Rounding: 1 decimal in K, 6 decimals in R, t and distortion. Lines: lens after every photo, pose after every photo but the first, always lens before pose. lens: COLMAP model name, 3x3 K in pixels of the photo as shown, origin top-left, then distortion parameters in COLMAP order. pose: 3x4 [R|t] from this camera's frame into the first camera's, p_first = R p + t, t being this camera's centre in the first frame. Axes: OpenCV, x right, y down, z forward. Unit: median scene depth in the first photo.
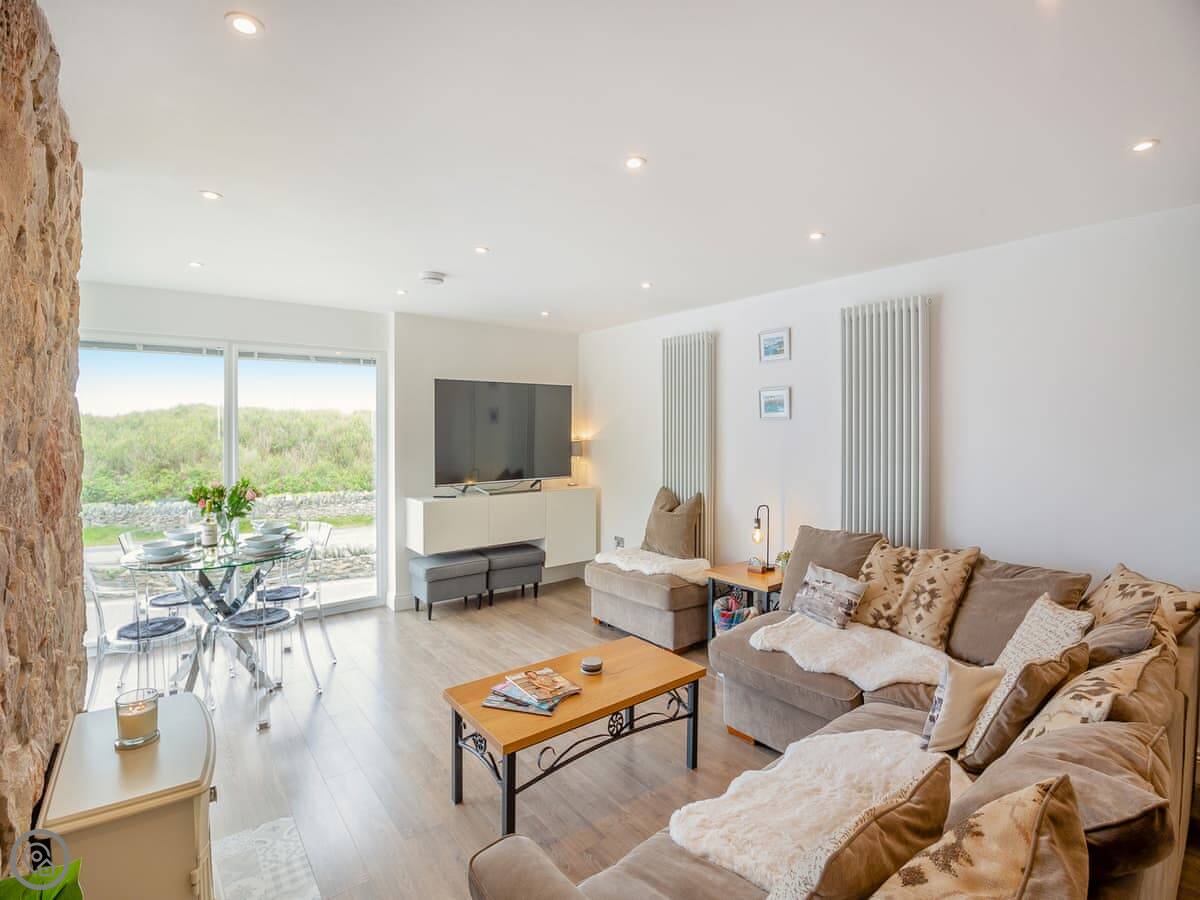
lens RADIAL K [[573.8, 0, 599.4], [0, 573.8, 436.8], [0, 0, 1]] dist [-0.039499, -0.000123]
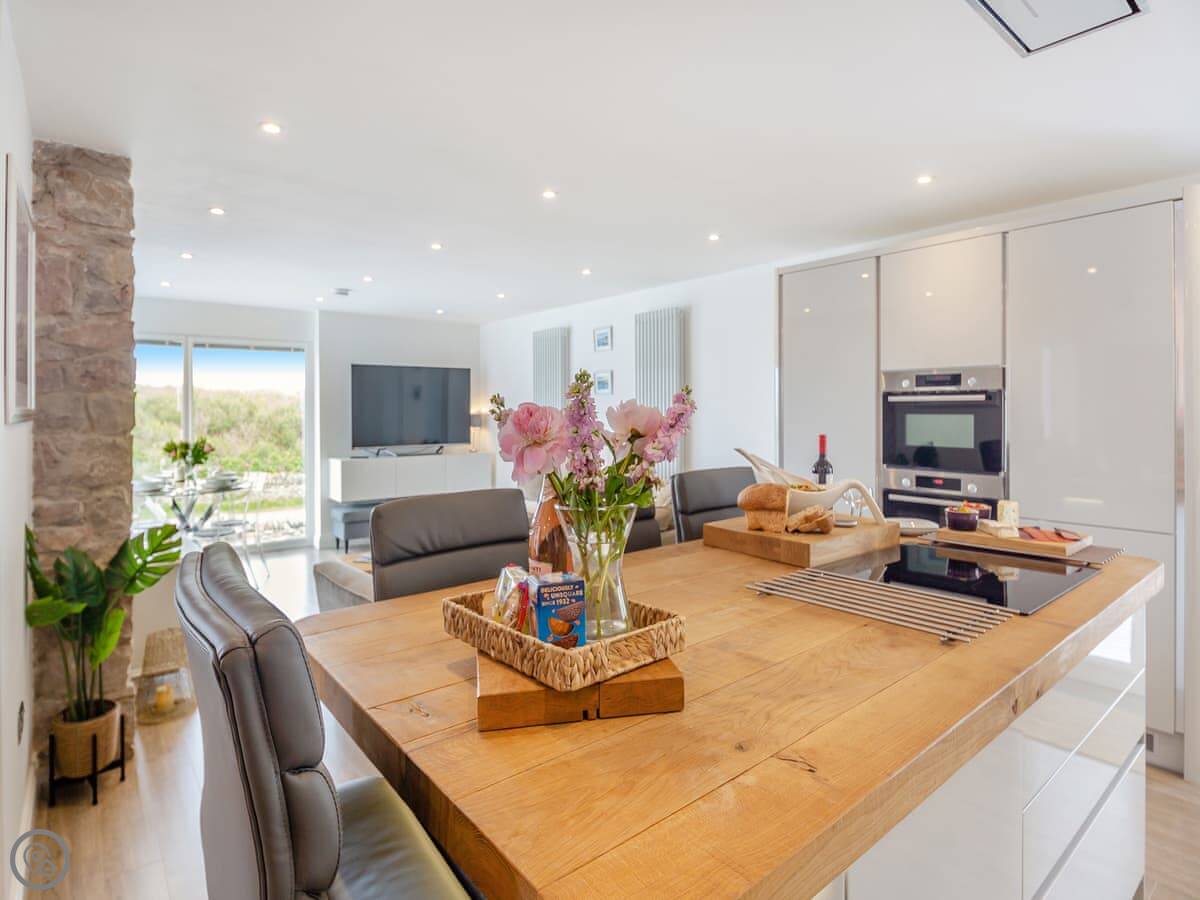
lens RADIAL K [[650.8, 0, 598.5], [0, 650.8, 420.0], [0, 0, 1]] dist [-0.019620, -0.000078]
pose [[0.999732, -0.003519, 0.022888, 0.218933], [0.003510, 0.999994, 0.000436, 0.023534], [-0.022889, -0.000355, 0.999738, -0.432236]]
